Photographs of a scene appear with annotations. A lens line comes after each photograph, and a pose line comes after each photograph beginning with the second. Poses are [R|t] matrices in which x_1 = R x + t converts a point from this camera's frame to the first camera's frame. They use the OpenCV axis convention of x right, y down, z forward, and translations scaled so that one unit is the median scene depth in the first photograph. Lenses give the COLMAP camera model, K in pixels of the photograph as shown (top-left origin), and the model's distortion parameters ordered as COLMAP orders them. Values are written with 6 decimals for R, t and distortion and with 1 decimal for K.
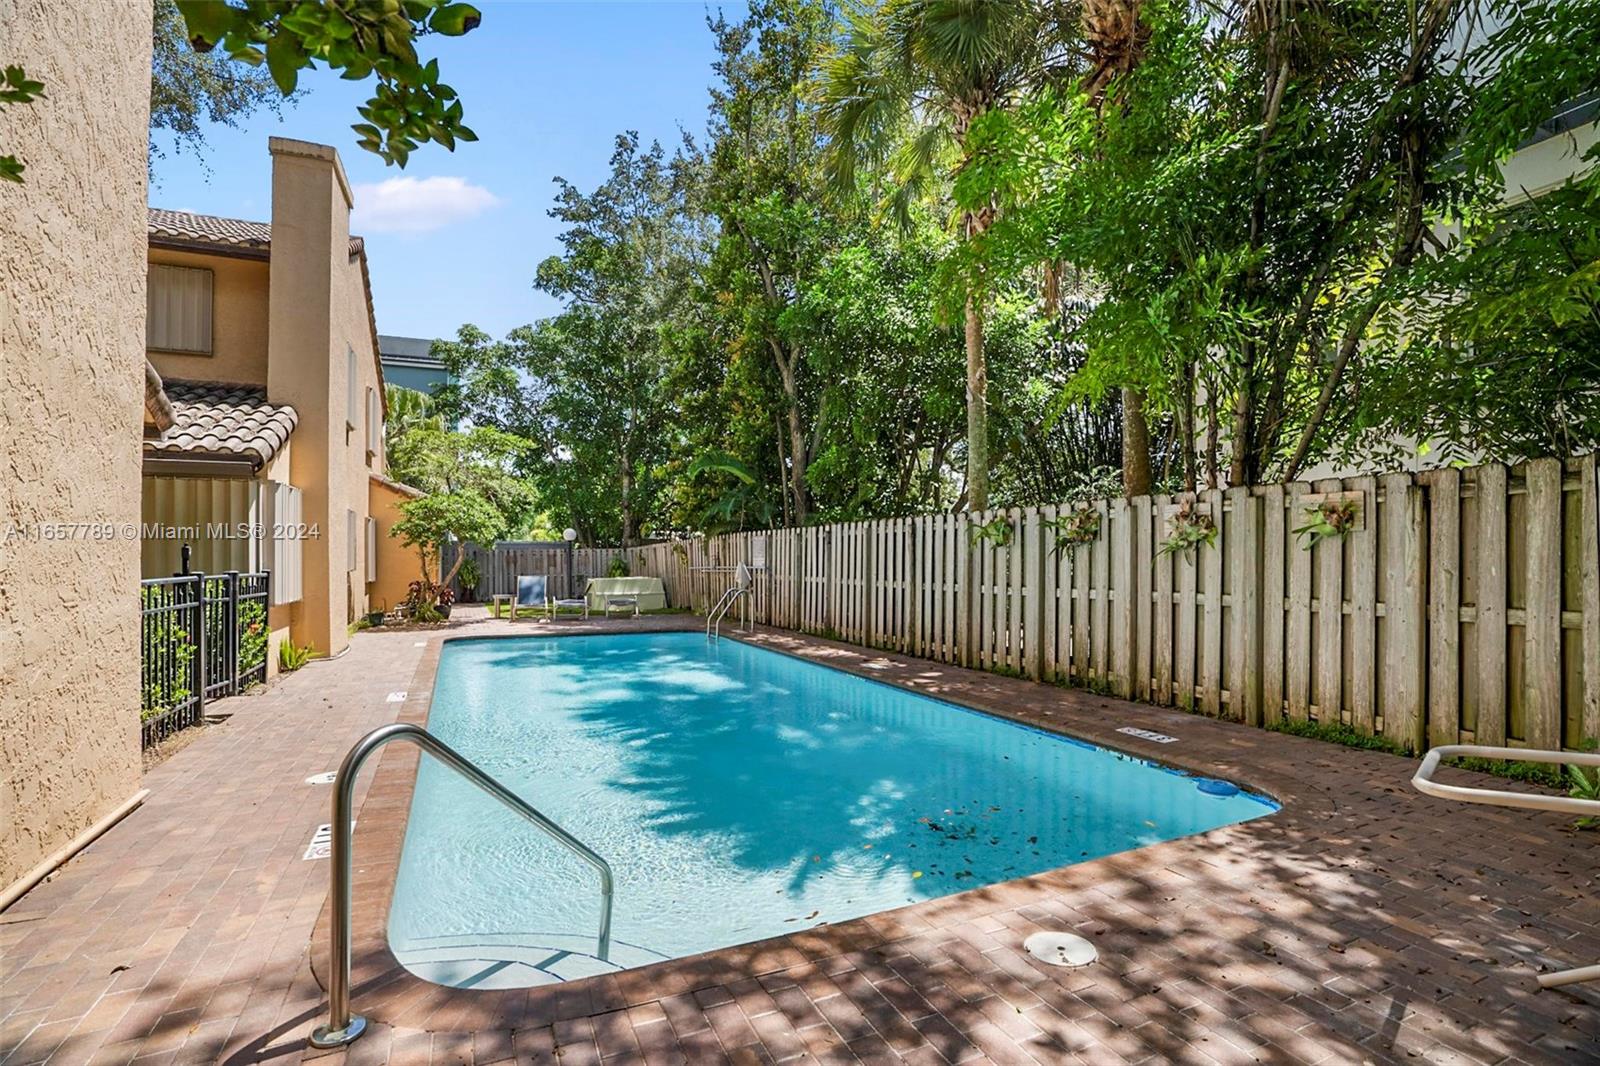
lens RADIAL K [[735.9, 0, 800.0], [0, 735.9, 533.0], [0, 0, 1]] dist [-0.001178, -0.000483]
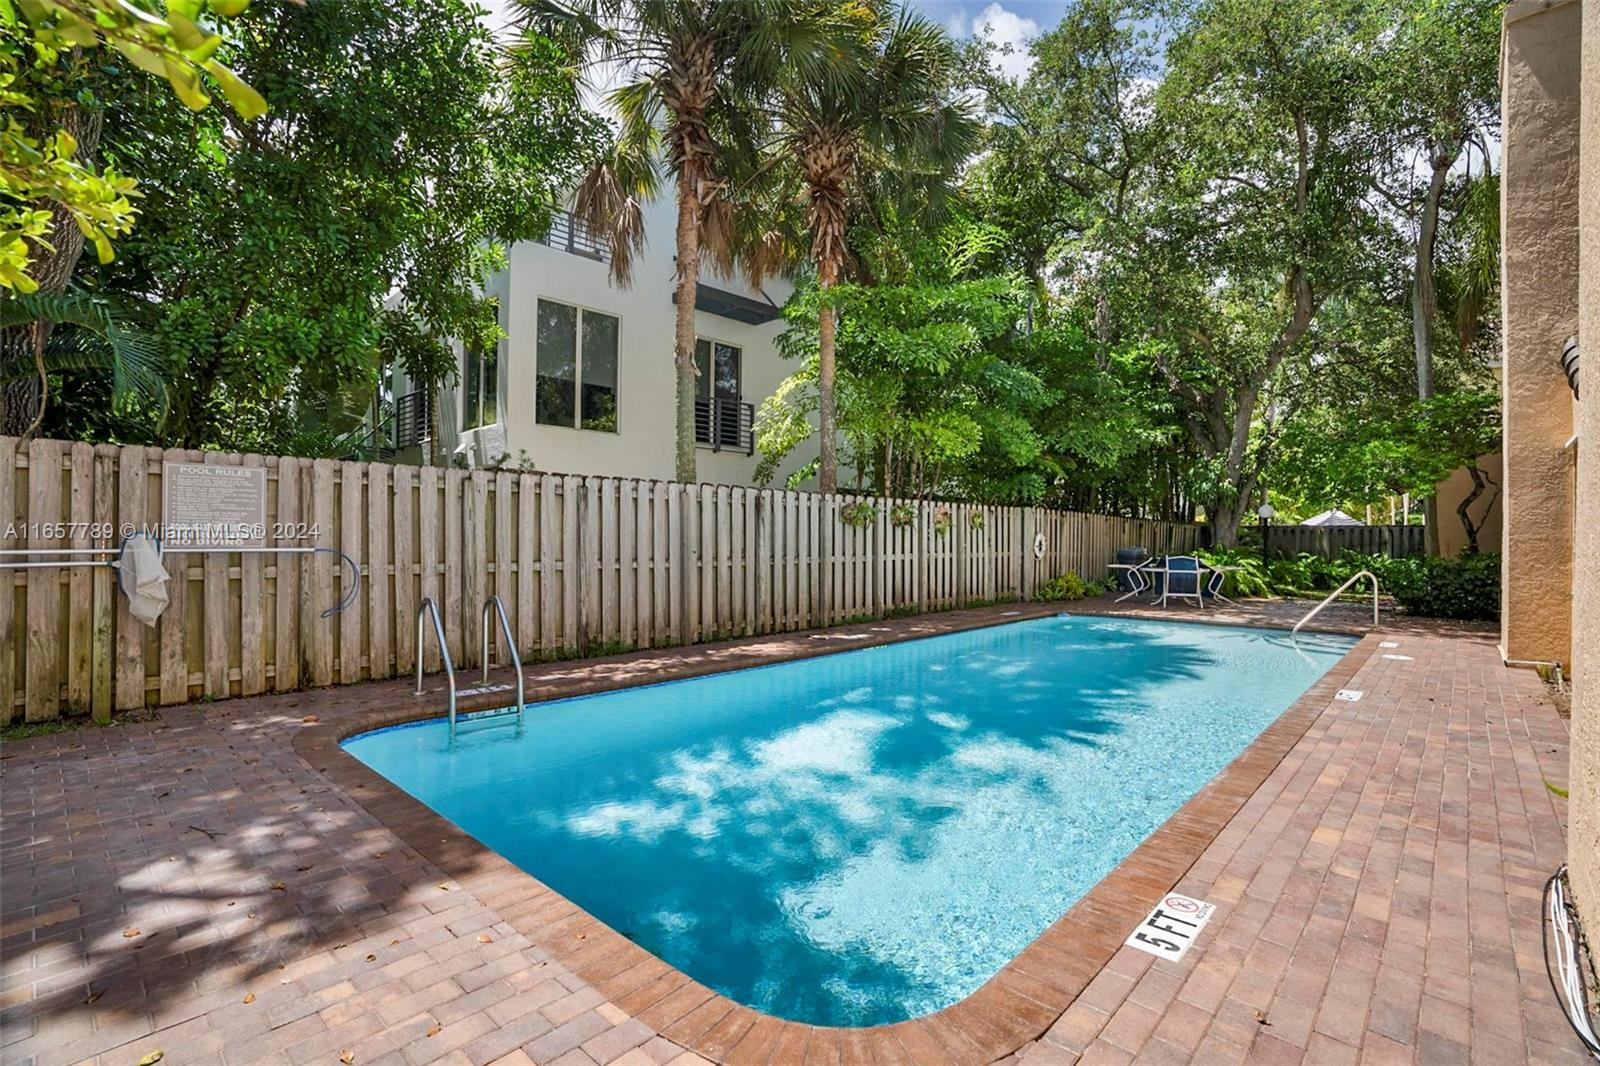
lens RADIAL K [[735.9, 0, 800.0], [0, 735.9, 533.0], [0, 0, 1]] dist [-0.001178, -0.000483]
pose [[-0.372828, -0.006980, 0.927874, -0.888910], [-0.052782, 0.998512, -0.013696, 0.055264], [-0.926398, -0.054082, -0.372642, 1.569823]]
